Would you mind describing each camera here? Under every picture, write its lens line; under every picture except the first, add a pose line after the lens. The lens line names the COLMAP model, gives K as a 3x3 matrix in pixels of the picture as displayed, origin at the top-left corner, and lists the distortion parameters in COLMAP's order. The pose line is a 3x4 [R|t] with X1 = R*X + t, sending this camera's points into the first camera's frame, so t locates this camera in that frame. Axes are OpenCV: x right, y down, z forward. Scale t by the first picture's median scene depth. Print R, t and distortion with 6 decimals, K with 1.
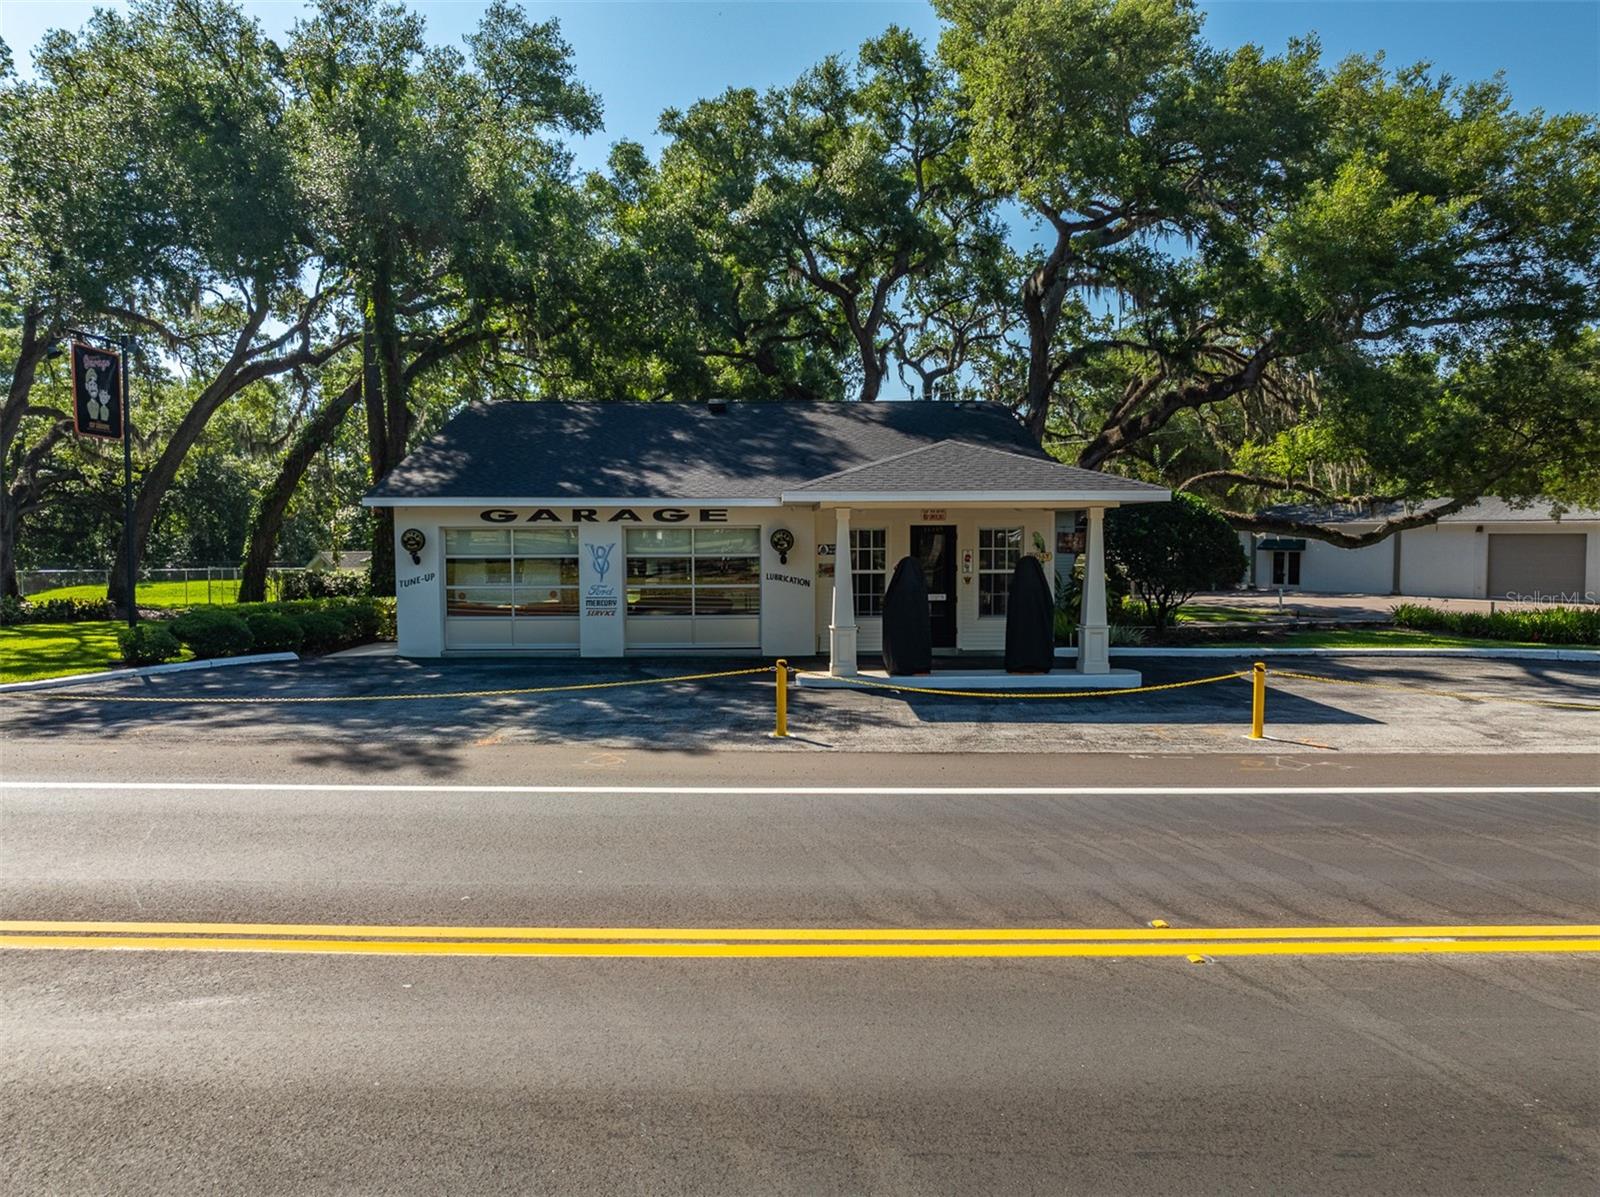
lens RADIAL K [[1114.0, 0, 777.8], [0, 1114.0, 596.4], [0, 0, 1]] dist [-0.026066, 0.000124]
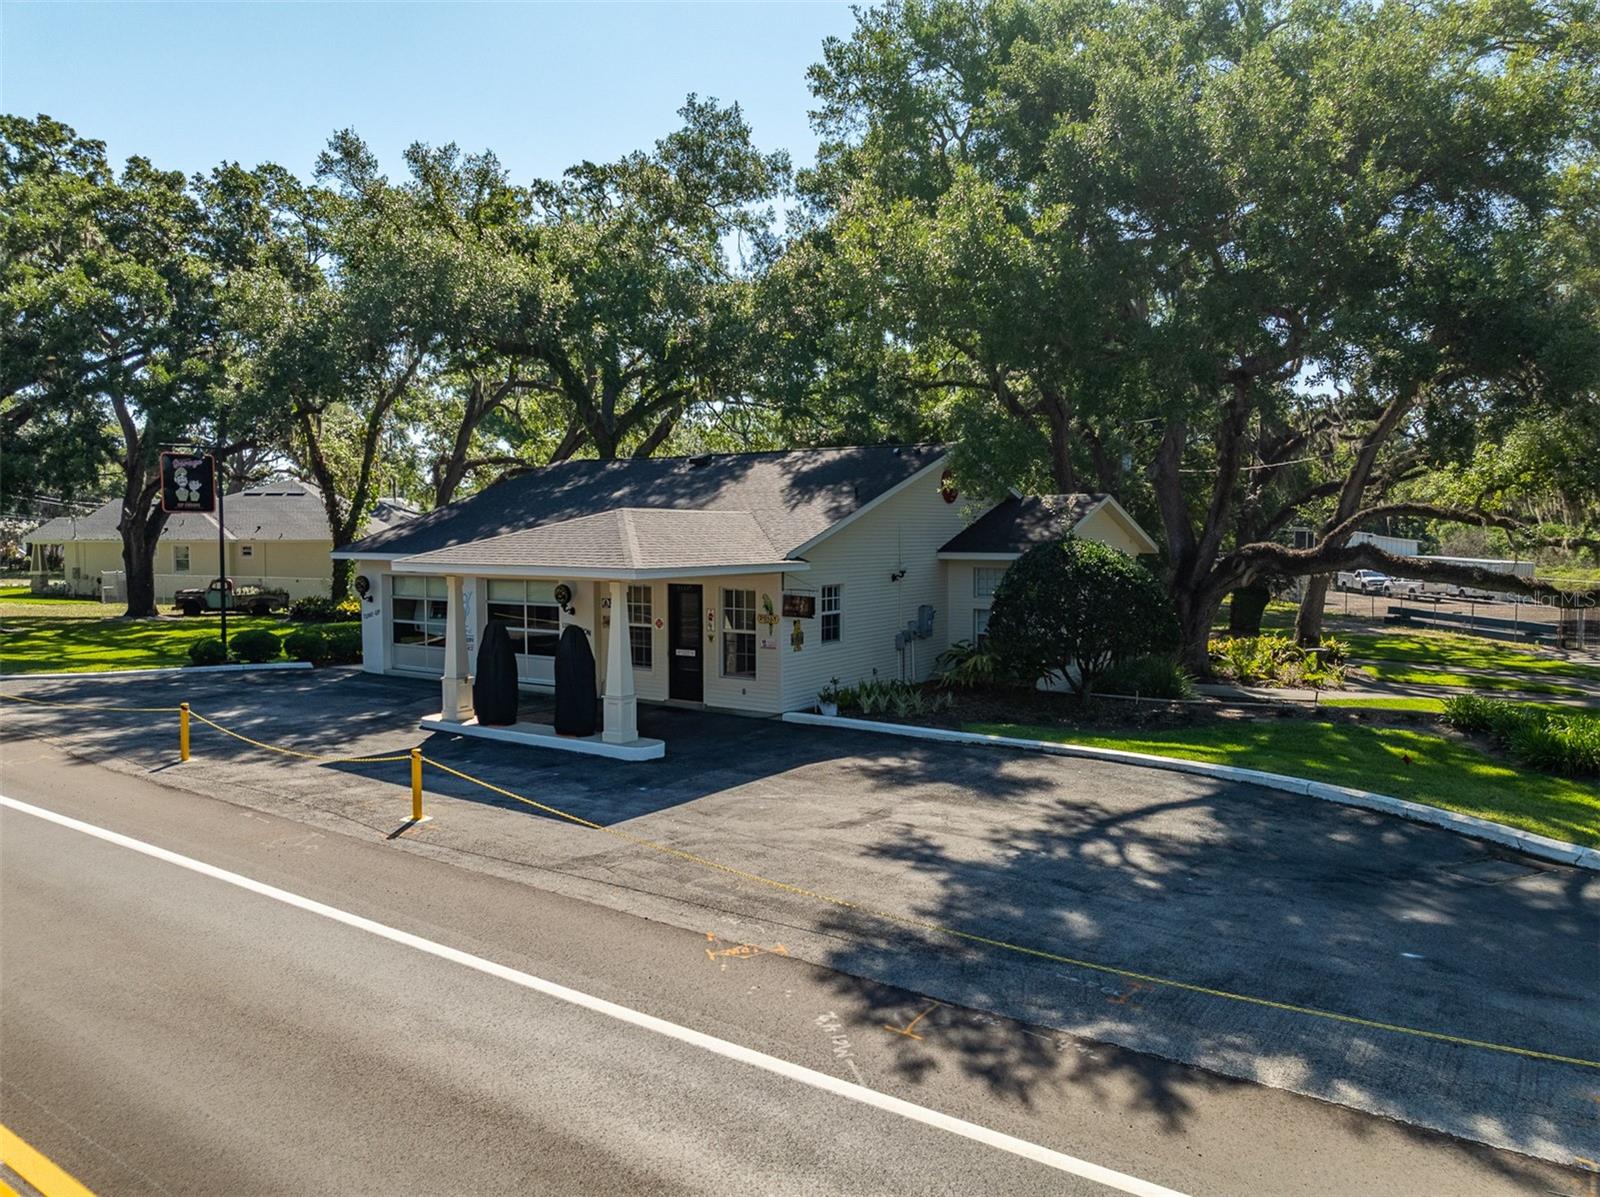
lens RADIAL K [[1114.0, 0, 777.8], [0, 1114.0, 596.4], [0, 0, 1]] dist [-0.026066, 0.000124]
pose [[0.822310, 0.037818, -0.567781, 0.822030], [-0.037651, 0.999219, 0.012024, -0.069360], [0.567792, 0.011490, 0.823092, 0.187742]]
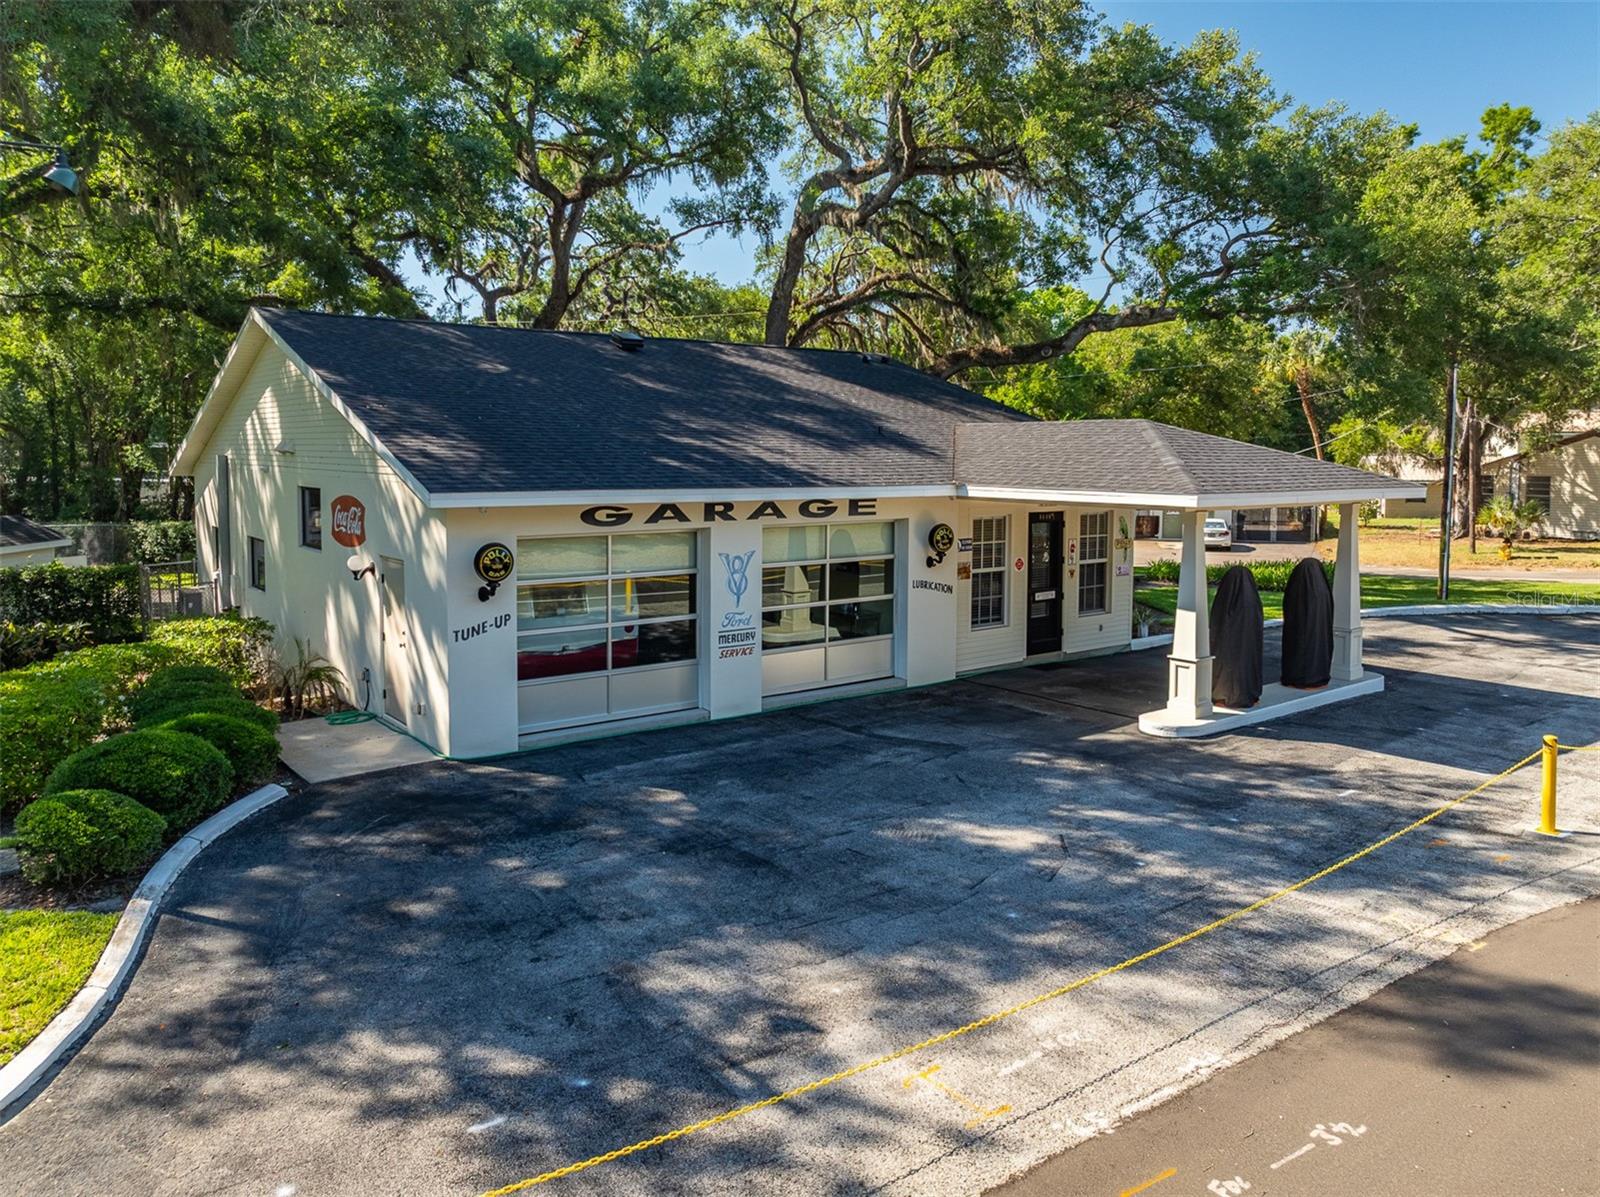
lens RADIAL K [[1137.4, 0, 804.1], [0, 1137.4, 501.5], [0, 0, 1]] dist [-0.015856, -0.001443]
pose [[0.801310, -0.019046, 0.597946, -0.546550], [0.027167, 0.999620, -0.004566, -0.074454], [-0.597632, 0.019903, 0.801523, 0.411758]]
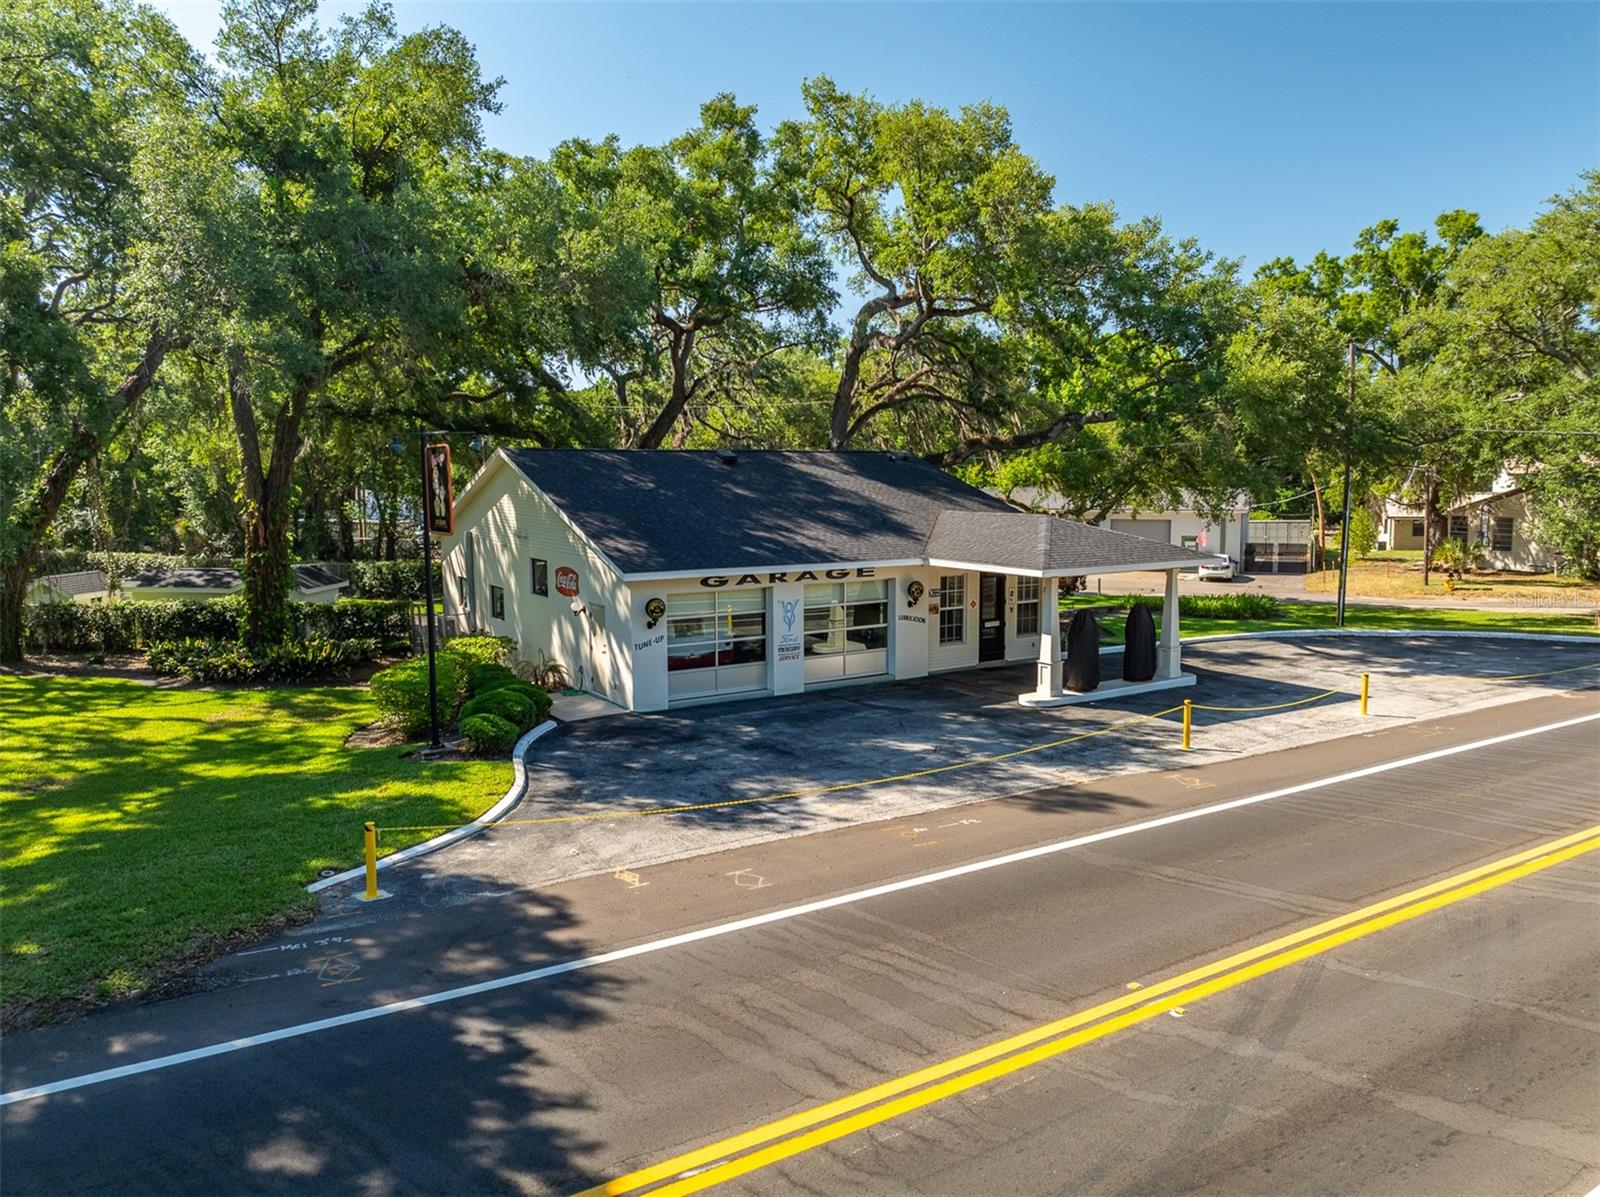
lens RADIAL K [[1103.7, 0, 800.0], [0, 1103.7, 598.5], [0, 0, 1]] dist [-0.000817, 0.000162]
pose [[0.854520, -0.060160, 0.515923, -0.764219], [0.032872, 0.997542, 0.061875, -0.122741], [-0.518377, -0.035914, 0.854398, -0.023543]]
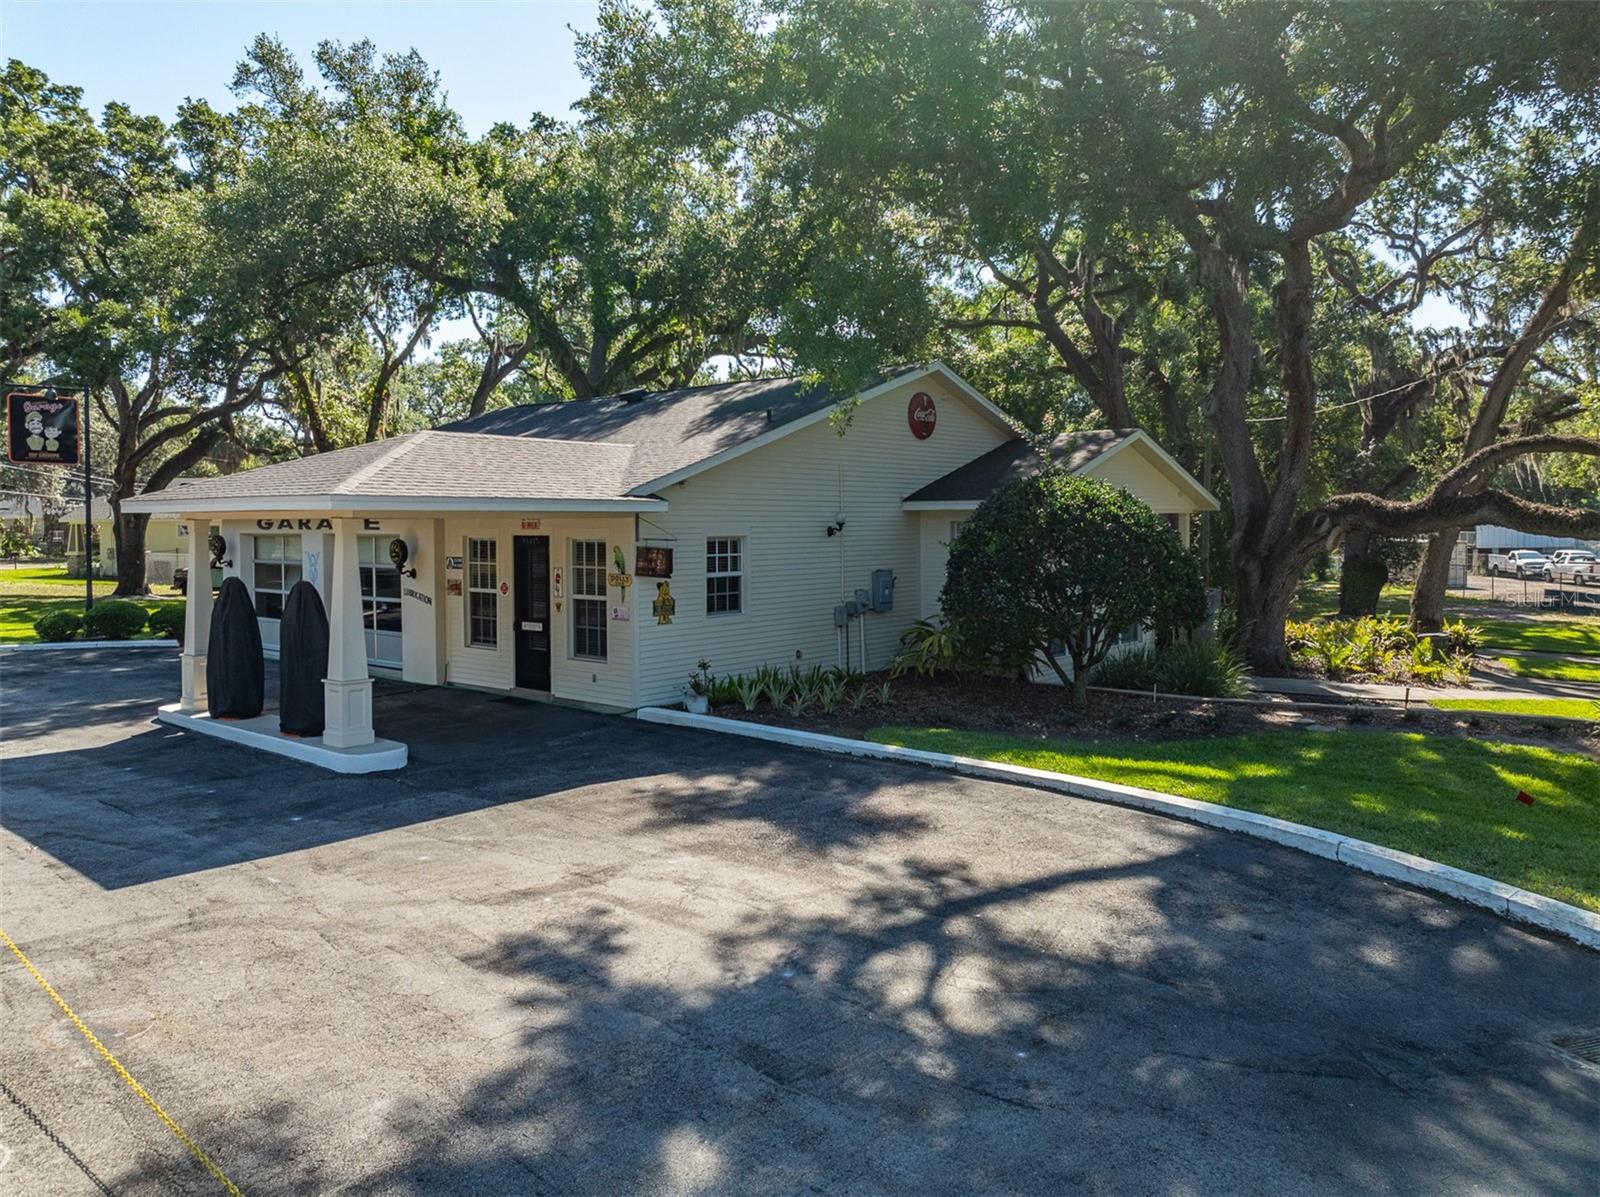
lens RADIAL K [[1120.1, 0, 798.6], [0, 1120.1, 549.1], [0, 0, 1]] dist [-0.025648, 0.002189]
pose [[0.762162, 0.016493, -0.647176, 0.817015], [-0.039289, 0.999011, -0.020809, -0.045917], [0.646193, 0.041287, 0.762057, 0.522165]]
